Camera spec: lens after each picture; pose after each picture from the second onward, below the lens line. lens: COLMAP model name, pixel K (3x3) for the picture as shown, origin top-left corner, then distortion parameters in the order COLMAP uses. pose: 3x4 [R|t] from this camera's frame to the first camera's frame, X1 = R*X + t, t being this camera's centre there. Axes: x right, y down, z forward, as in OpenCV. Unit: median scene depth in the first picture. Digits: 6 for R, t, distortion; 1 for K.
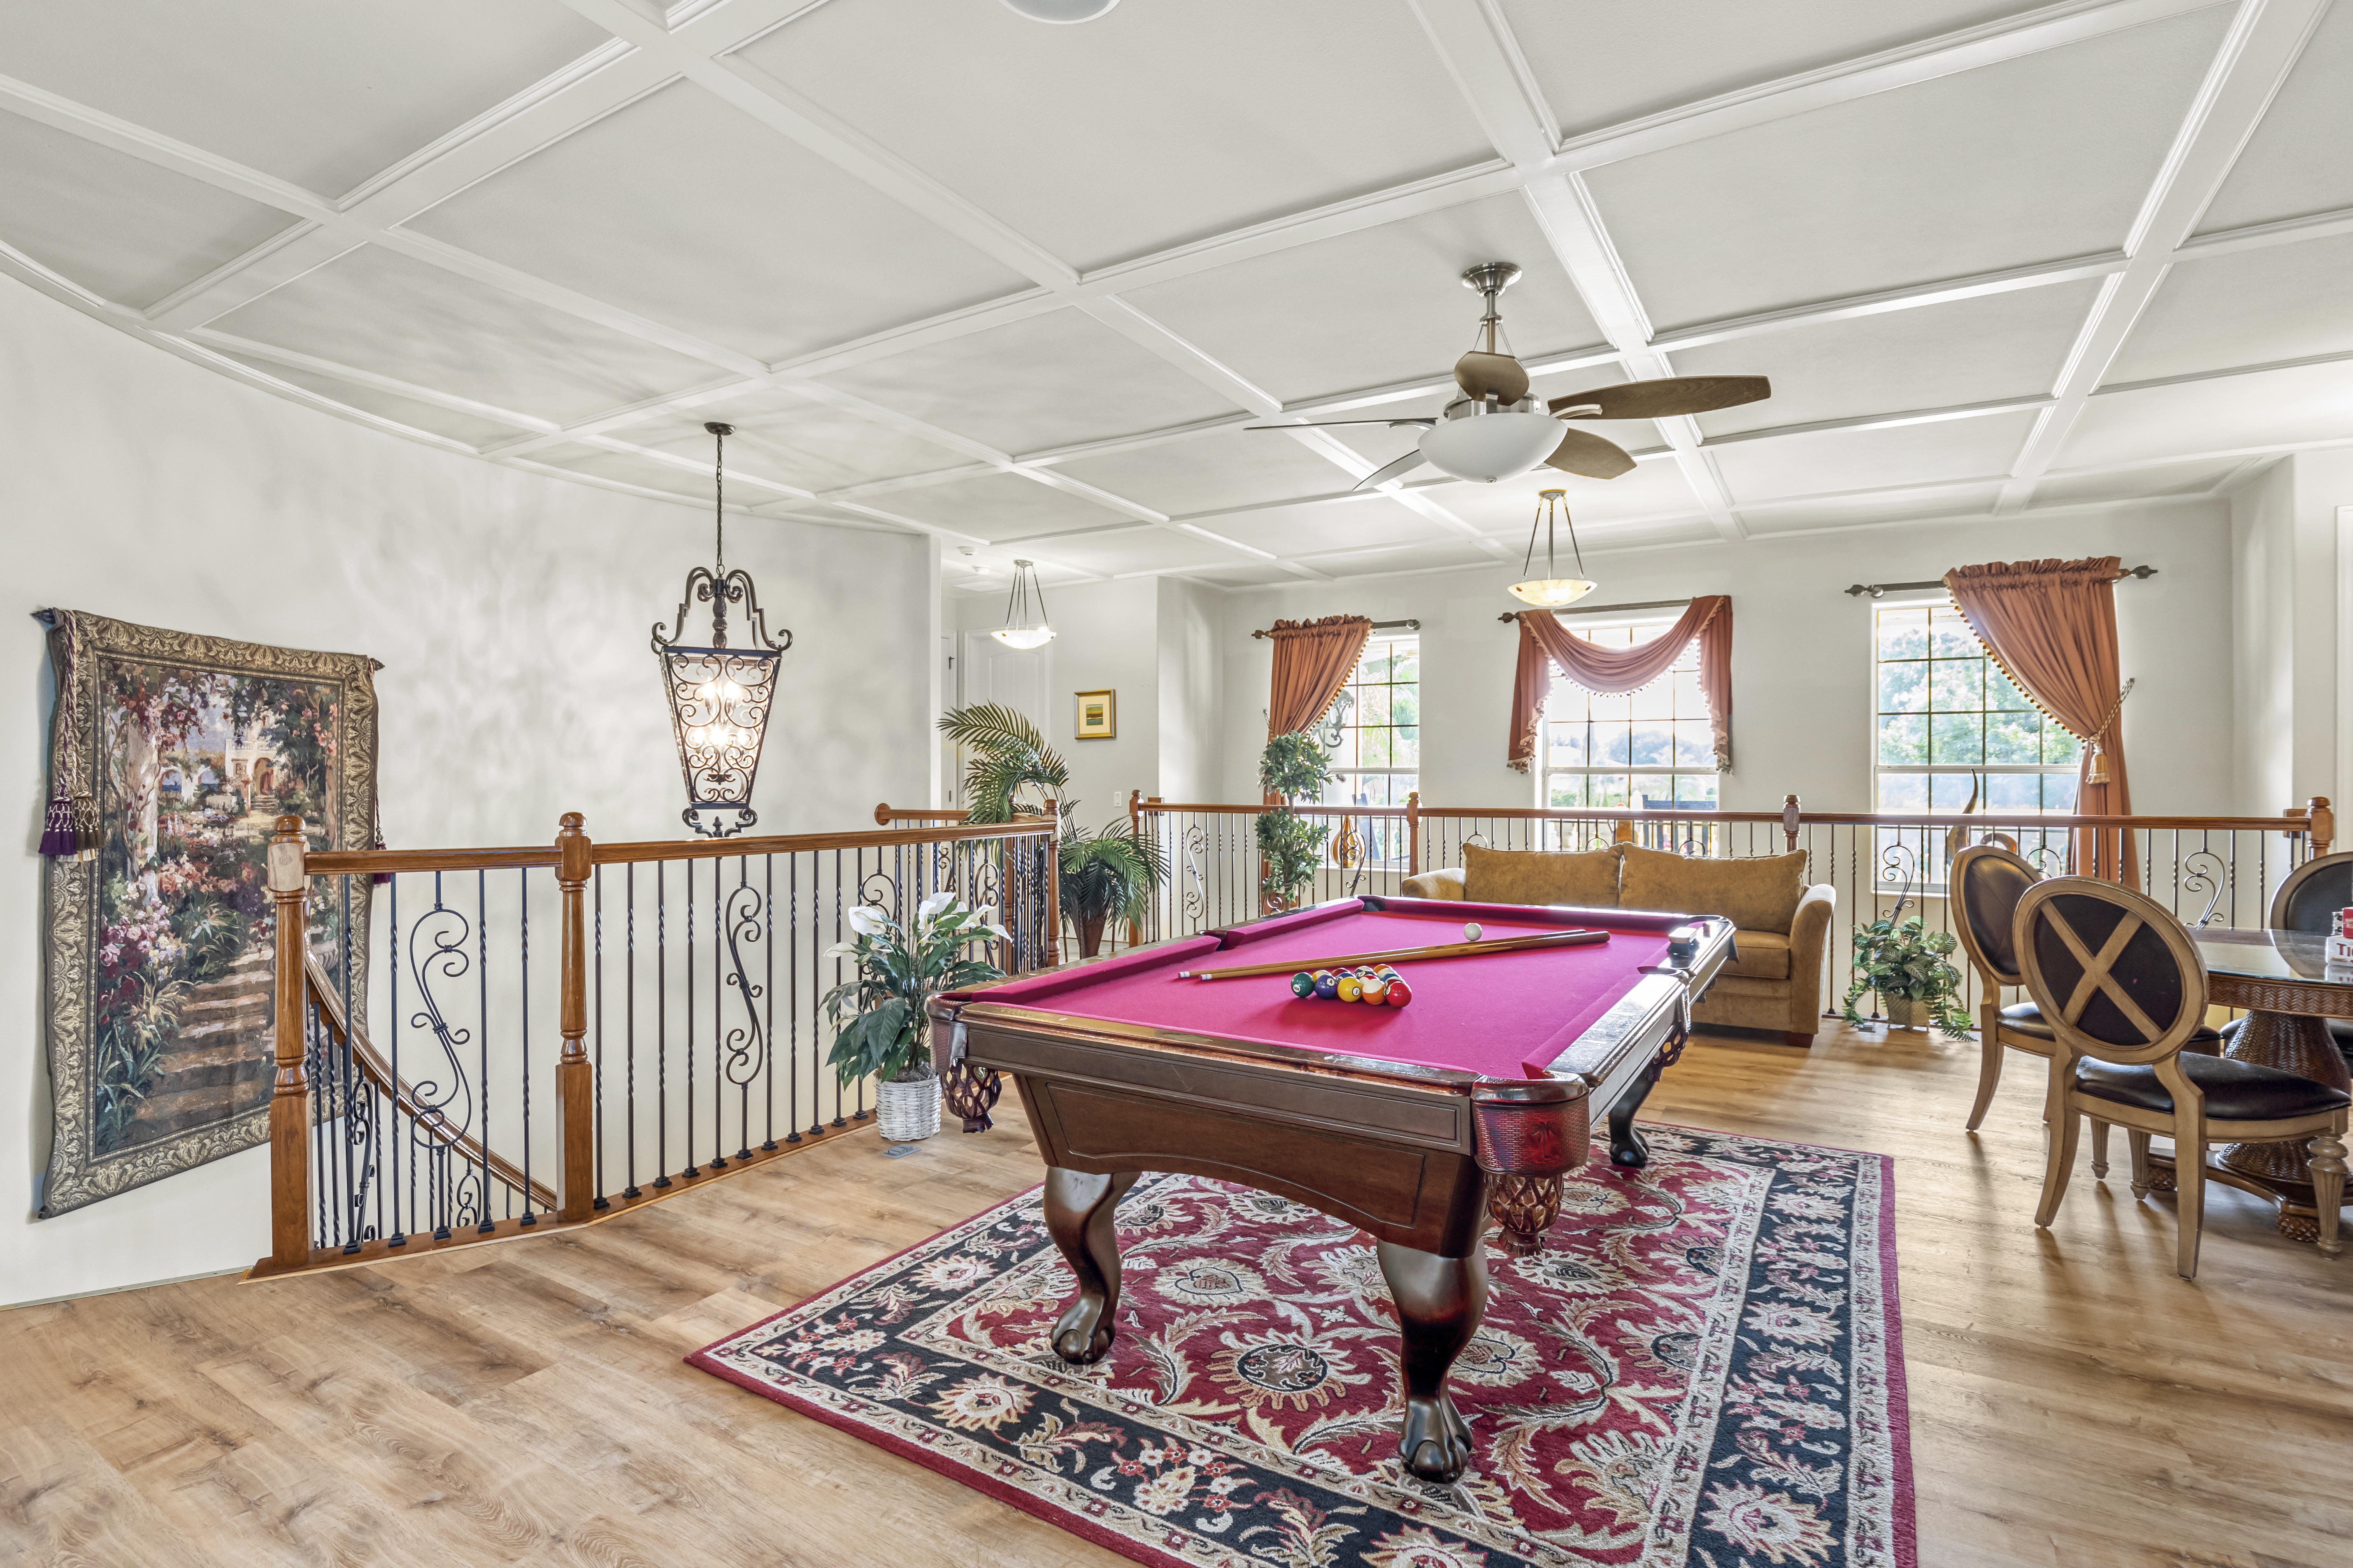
lens RADIAL K [[1119.8, 0, 1176.5], [0, 1119.8, 784.0], [0, 0, 1]] dist [-0.002793, -0.013520]
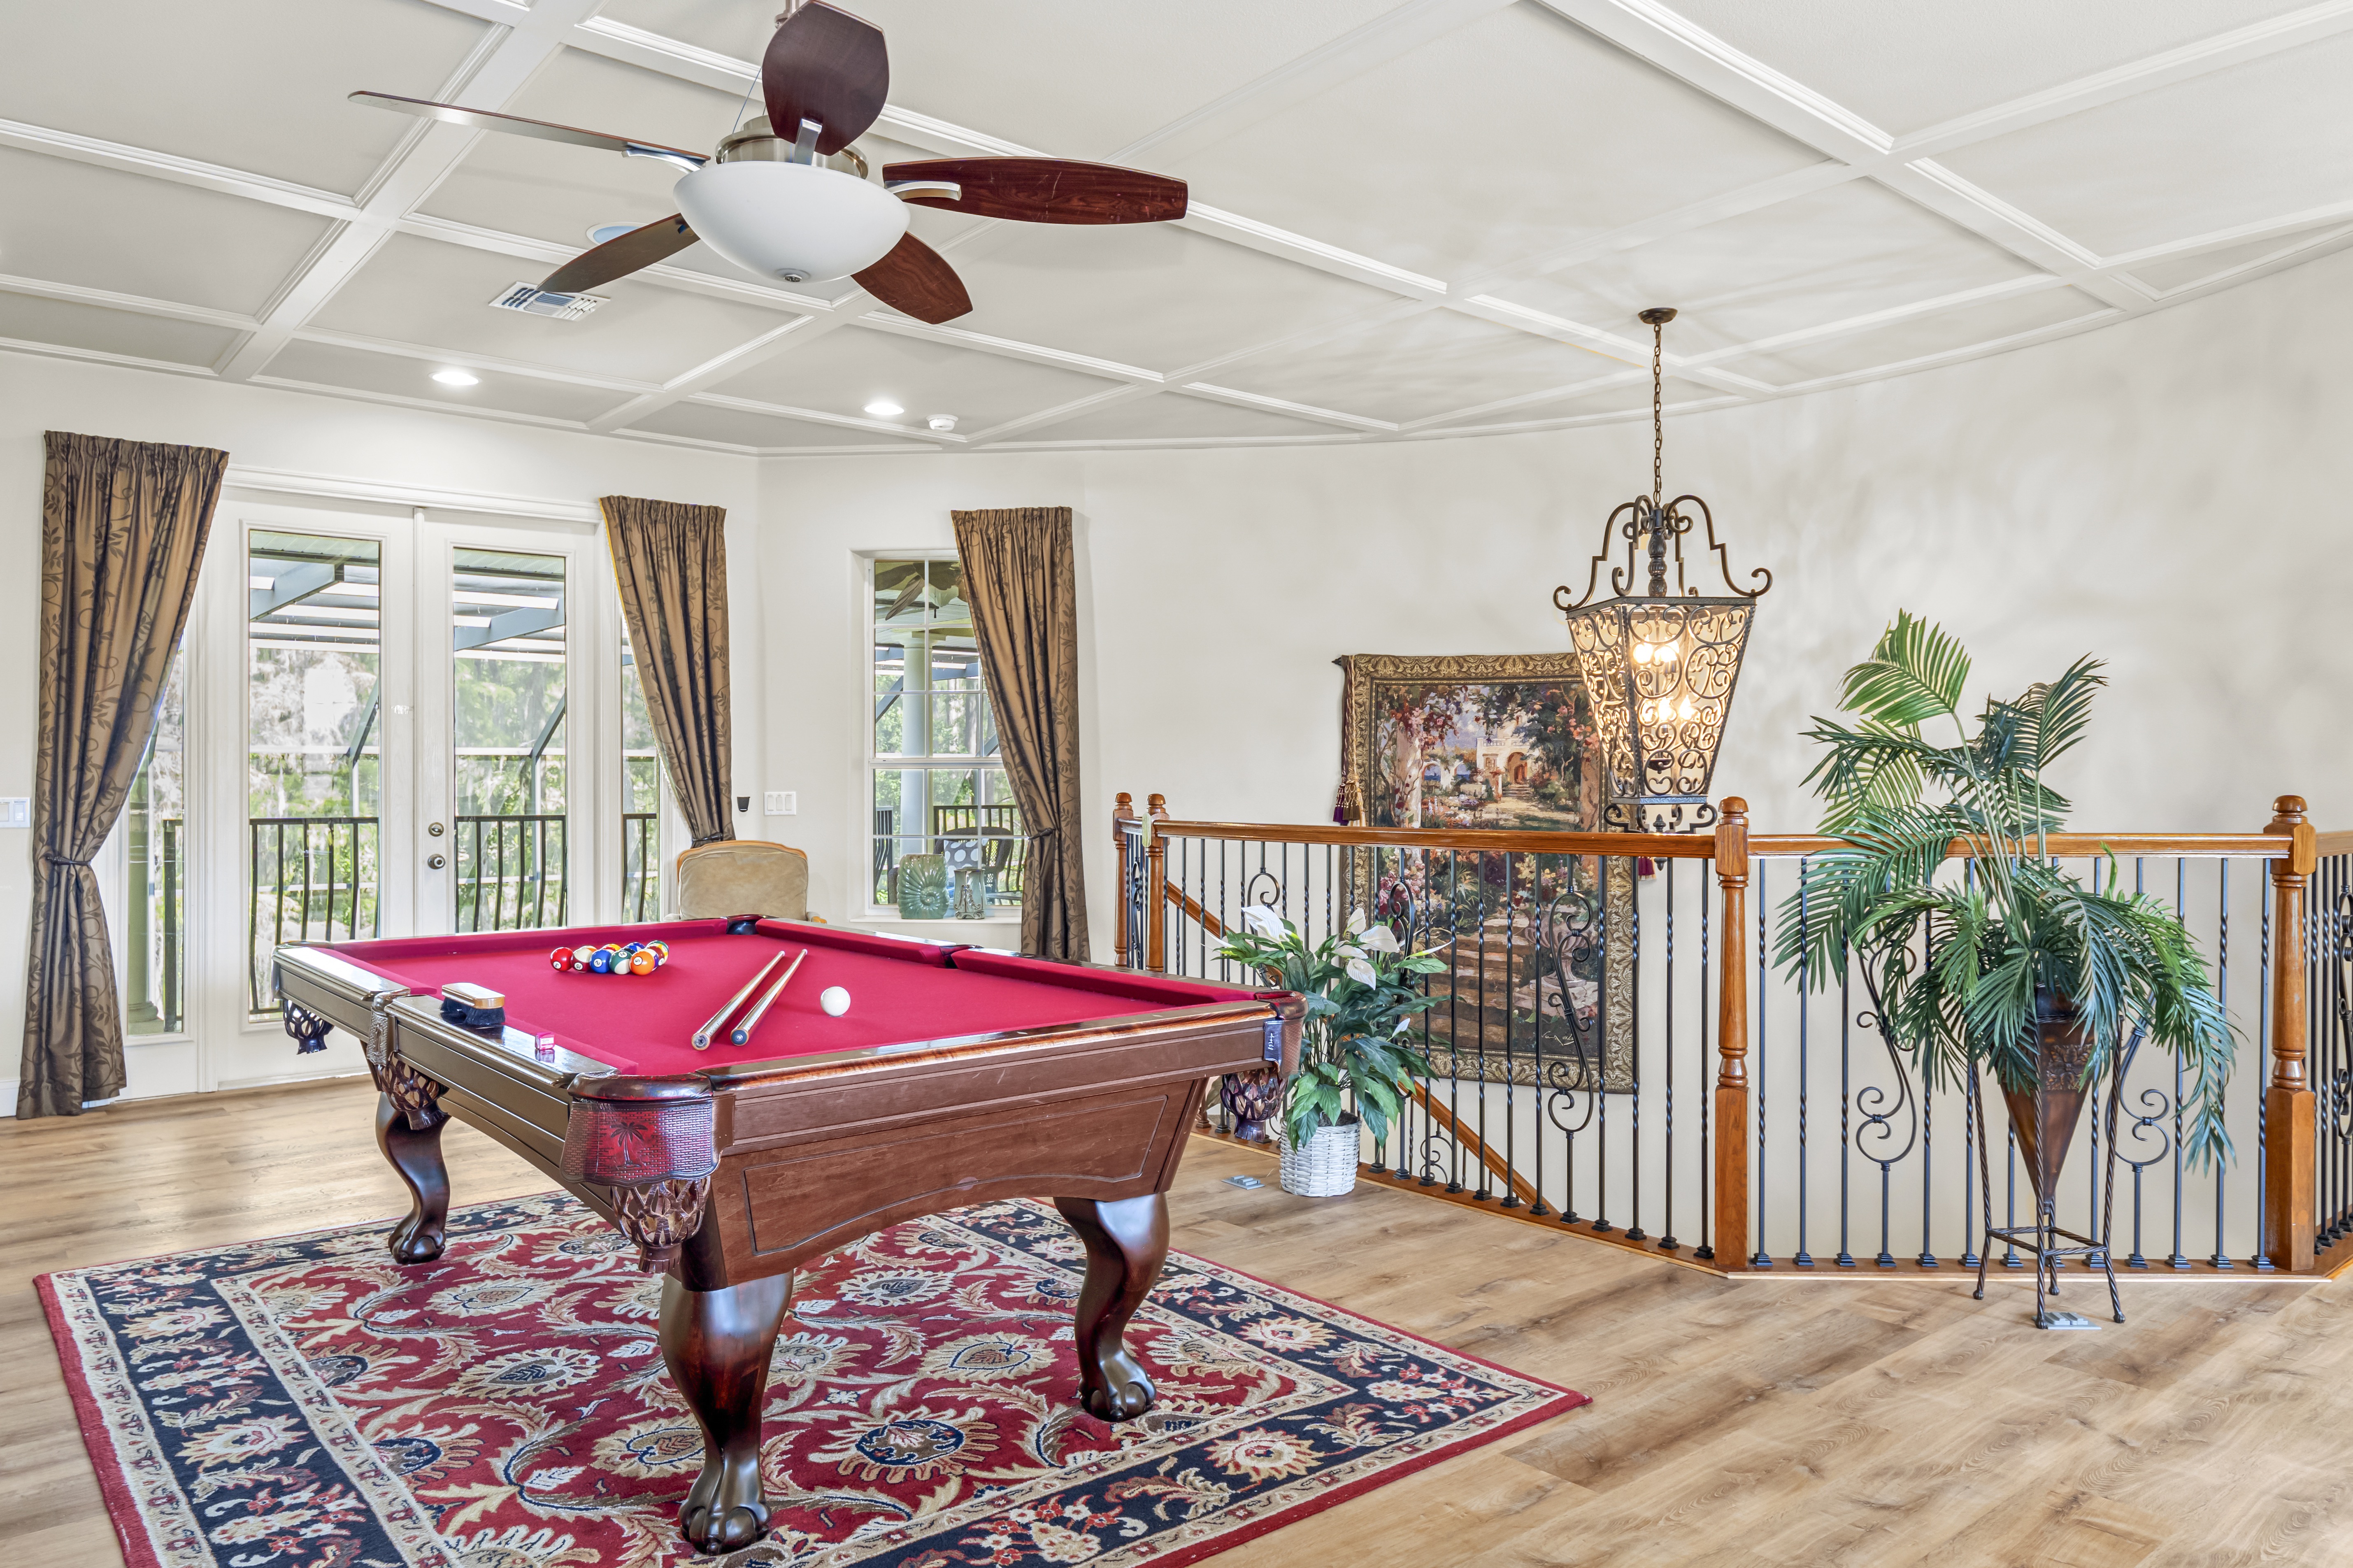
lens RADIAL K [[1544.3, 0, 1170.6], [0, 1544.3, 781.2], [0, 0, 1]] dist [0.001738, 0.001898]
pose [[-0.320753, -0.001945, -0.947161, 0.919119], [-0.003992, 0.999992, -0.000702, 0.010222], [0.947154, 0.003556, -0.320758, 1.313217]]
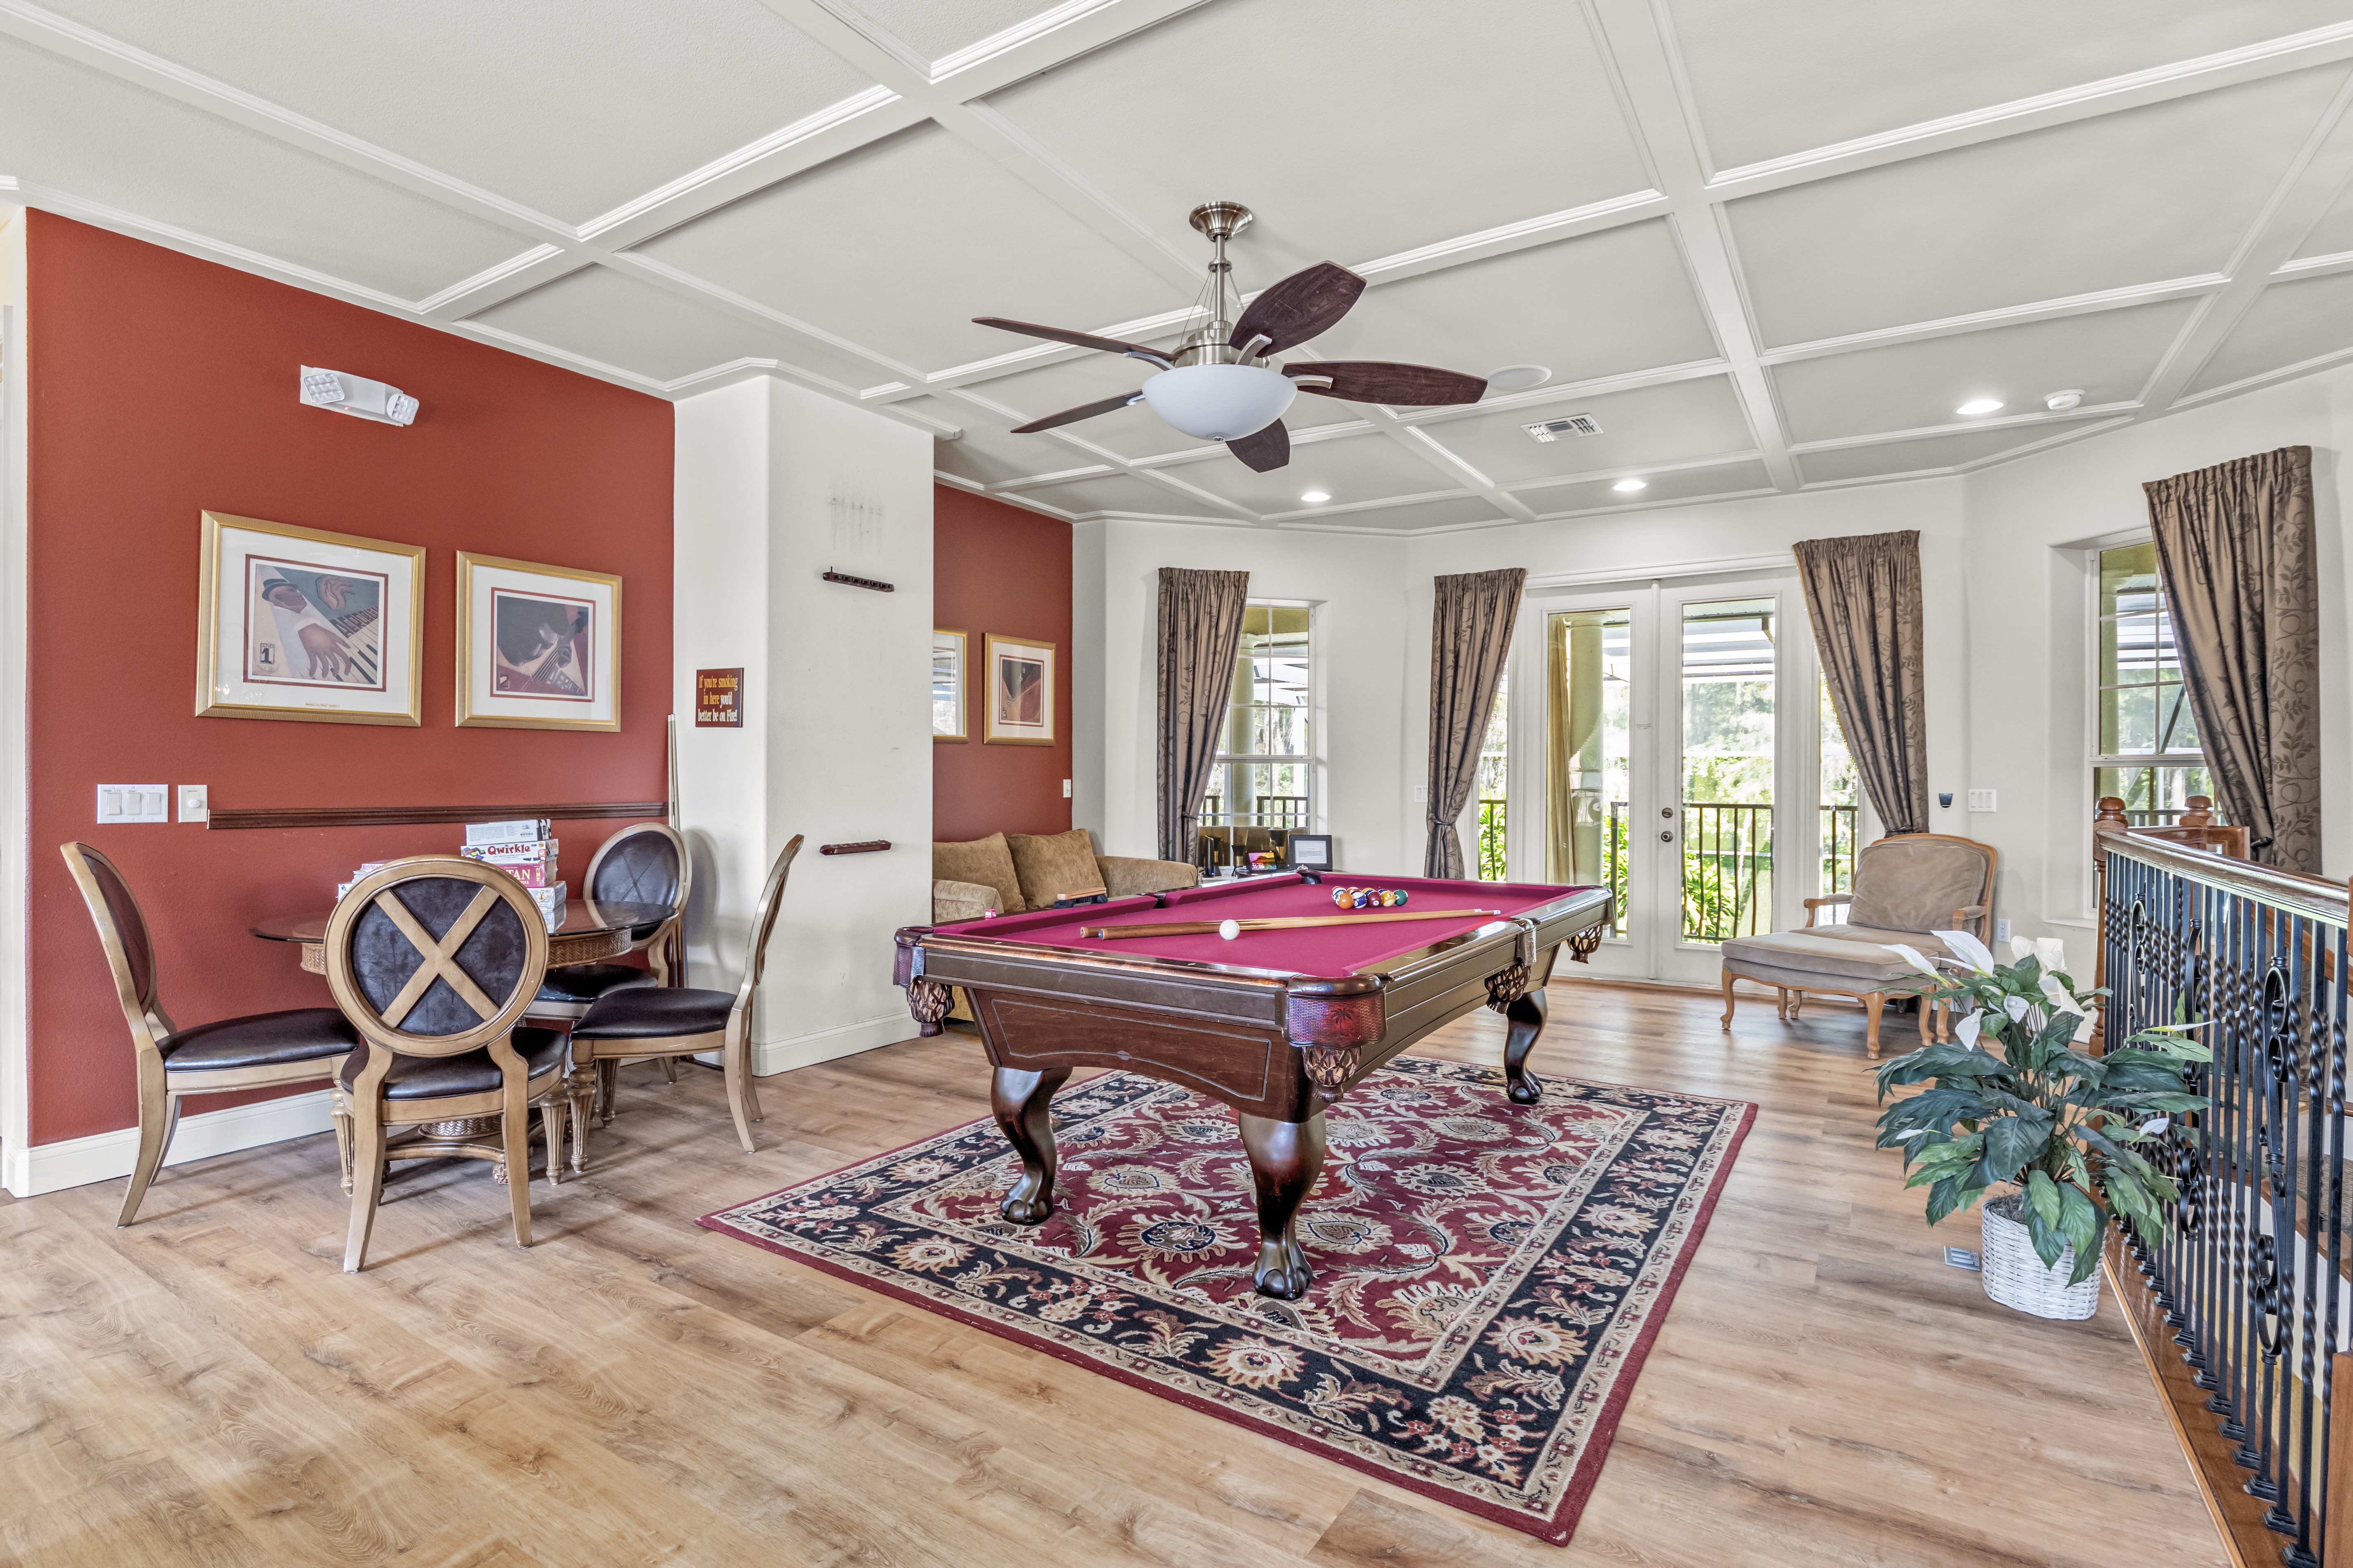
lens RADIAL K [[1133.4, 0, 1174.6], [0, 1133.4, 773.6], [0, 0, 1]] dist [-0.001121, -0.012837]
pose [[-0.999786, -0.006825, 0.019523, 0.264973], [-0.006754, 0.999970, 0.003750, 0.005096], [-0.019549, 0.003617, -0.999802, 1.727269]]
